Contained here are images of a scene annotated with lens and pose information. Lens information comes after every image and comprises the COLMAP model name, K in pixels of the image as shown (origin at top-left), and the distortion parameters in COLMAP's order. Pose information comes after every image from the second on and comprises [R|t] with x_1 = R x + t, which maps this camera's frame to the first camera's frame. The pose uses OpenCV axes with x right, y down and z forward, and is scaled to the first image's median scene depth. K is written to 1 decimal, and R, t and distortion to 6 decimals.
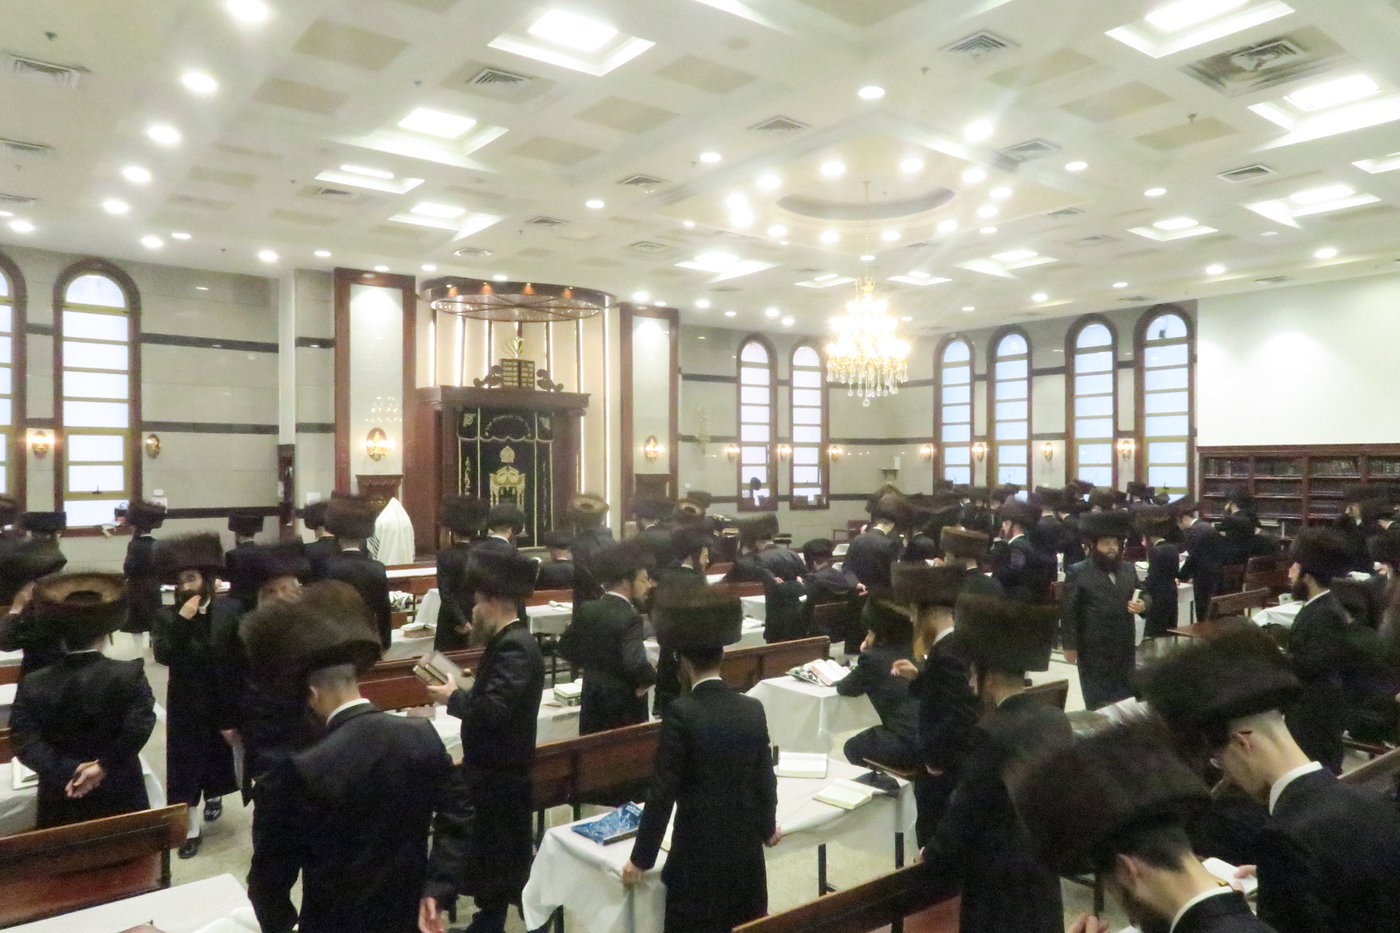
lens RADIAL K [[986.7, 0, 700.0], [0, 986.7, 466.5], [0, 0, 1]] dist [-0.006397, 0.006377]
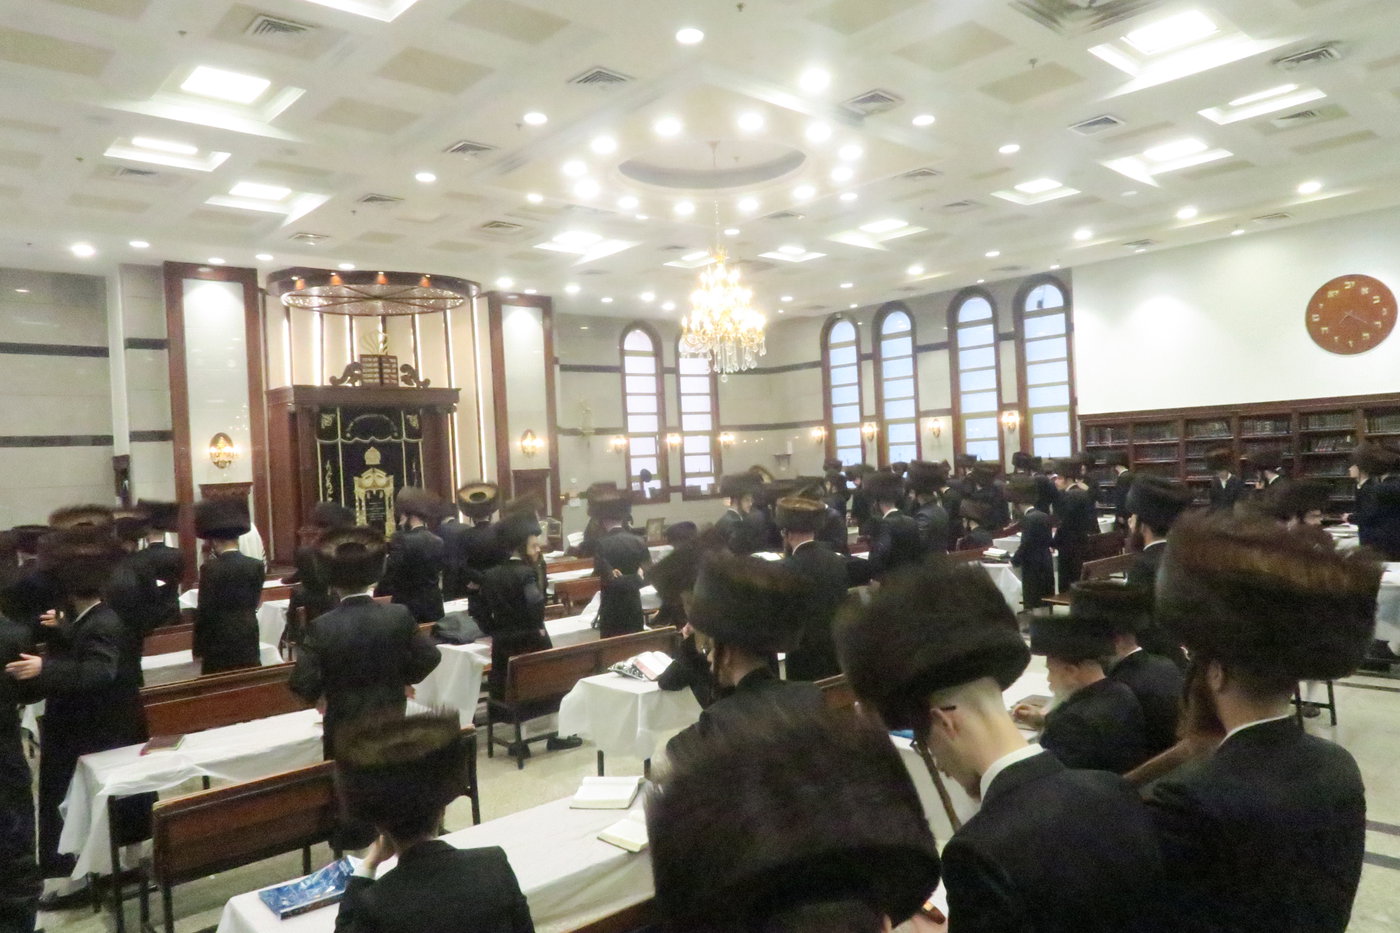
lens RADIAL K [[986.7, 0, 700.0], [0, 986.7, 466.5], [0, 0, 1]] dist [-0.006397, 0.006377]
pose [[0.995602, -0.048413, 0.080204, 0.041728], [0.048283, 0.998827, 0.003552, 0.009986], [-0.080282, 0.000336, 0.996772, 0.036077]]
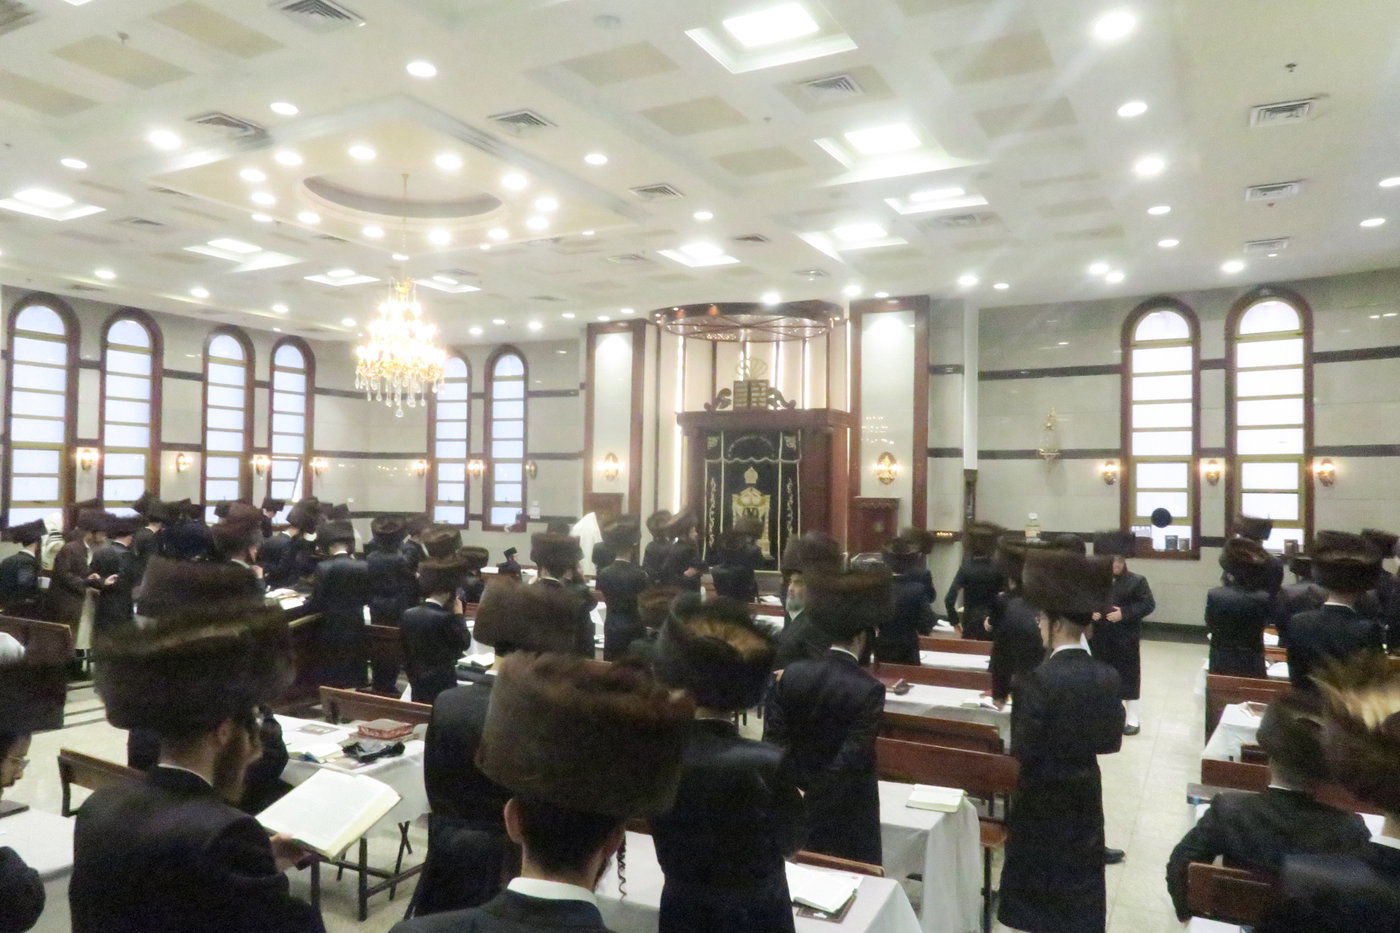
lens RADIAL K [[986.3, 0, 700.0], [0, 986.3, 466.5], [0, 0, 1]] dist [-0.008422, 0.004229]
pose [[0.397952, -0.013500, -0.917307, 0.721594], [-0.011821, 0.999733, -0.019842, -0.000930], [0.917330, 0.018740, 0.397686, 0.573671]]
